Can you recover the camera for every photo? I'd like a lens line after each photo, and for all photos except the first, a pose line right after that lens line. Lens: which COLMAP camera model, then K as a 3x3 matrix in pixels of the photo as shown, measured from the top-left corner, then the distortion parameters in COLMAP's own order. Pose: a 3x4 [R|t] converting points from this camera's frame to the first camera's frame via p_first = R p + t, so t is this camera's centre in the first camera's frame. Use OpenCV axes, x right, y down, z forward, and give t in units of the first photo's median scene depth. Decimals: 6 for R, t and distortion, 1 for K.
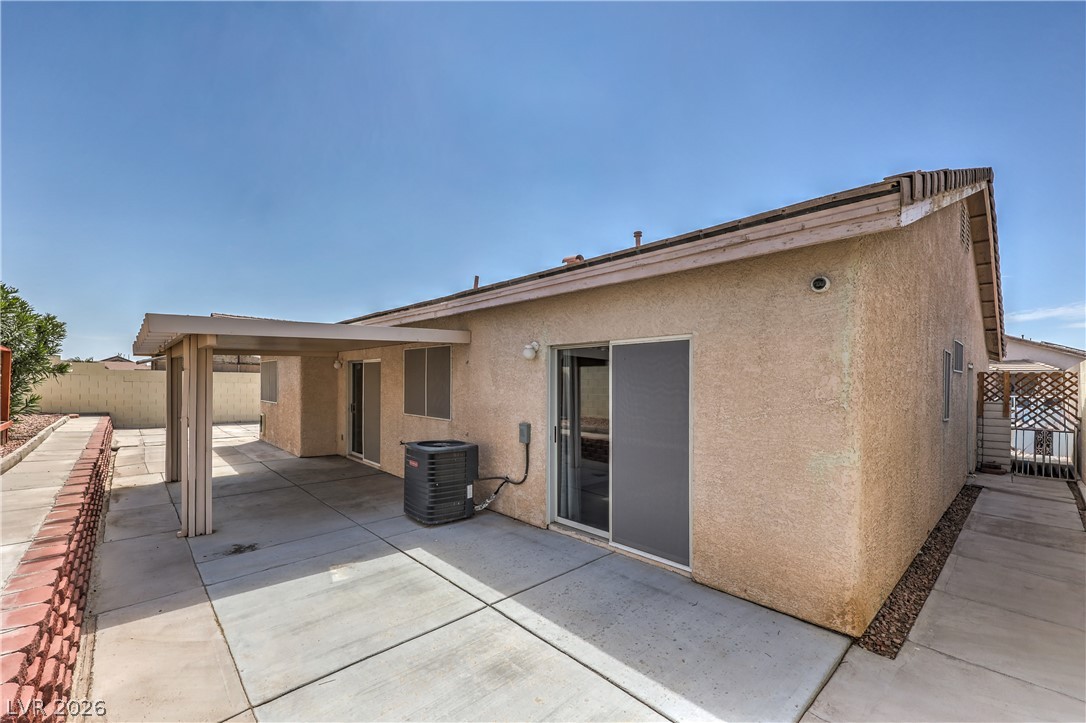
lens RADIAL K [[439.0, 0, 546.2], [0, 439.0, 384.3], [0, 0, 1]] dist [0.003154, 0.002009]
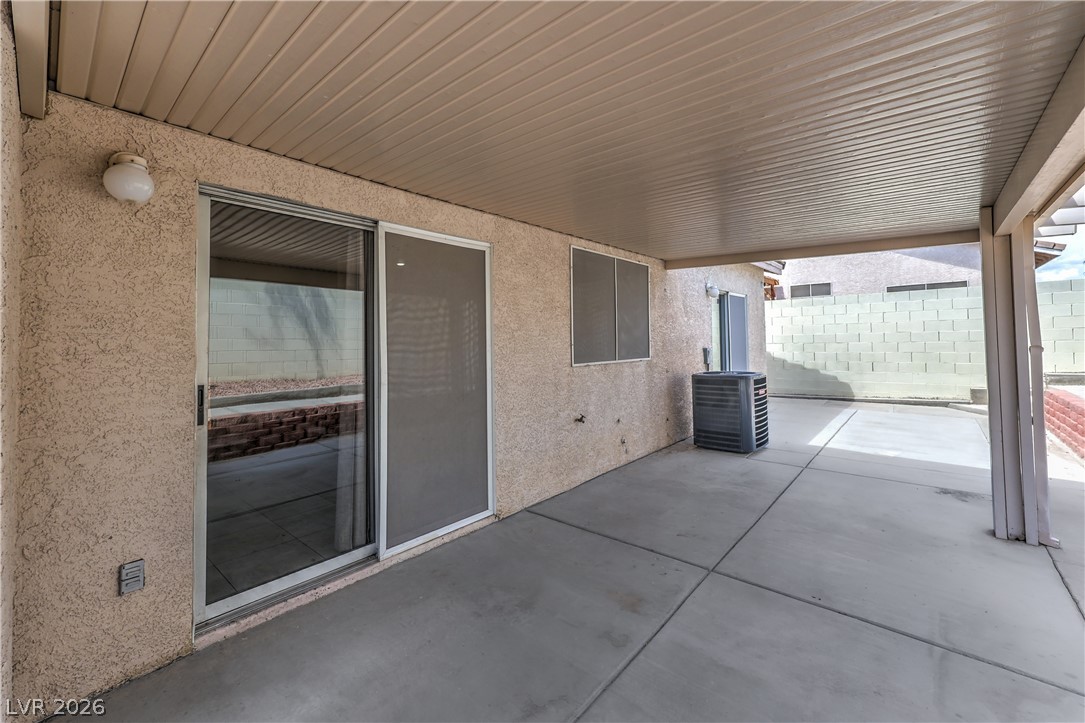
lens RADIAL K [[438.6, 0, 545.8], [0, 438.6, 328.3], [0, 0, 1]] dist [0.003154, 0.002009]
pose [[-0.093319, 0.020443, 0.995426, -0.744856], [0.023207, 0.999562, -0.018352, 0.027384], [-0.995366, 0.021388, -0.093753, 0.943550]]
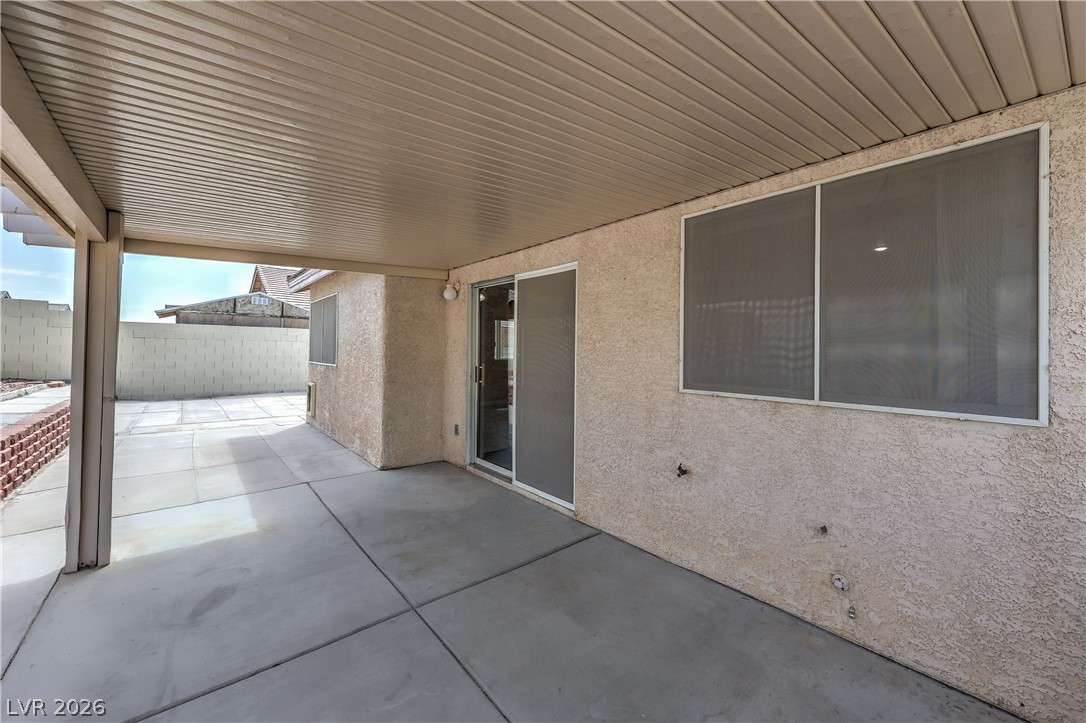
lens RADIAL K [[439.0, 0, 551.5], [0, 439.0, 341.1], [0, 0, 1]] dist [0.003154, 0.002009]
pose [[0.997521, -0.000085, -0.070365, -0.354518], [-0.001759, 0.999657, -0.026144, 0.031273], [0.070343, 0.026203, 0.997179, 0.541802]]
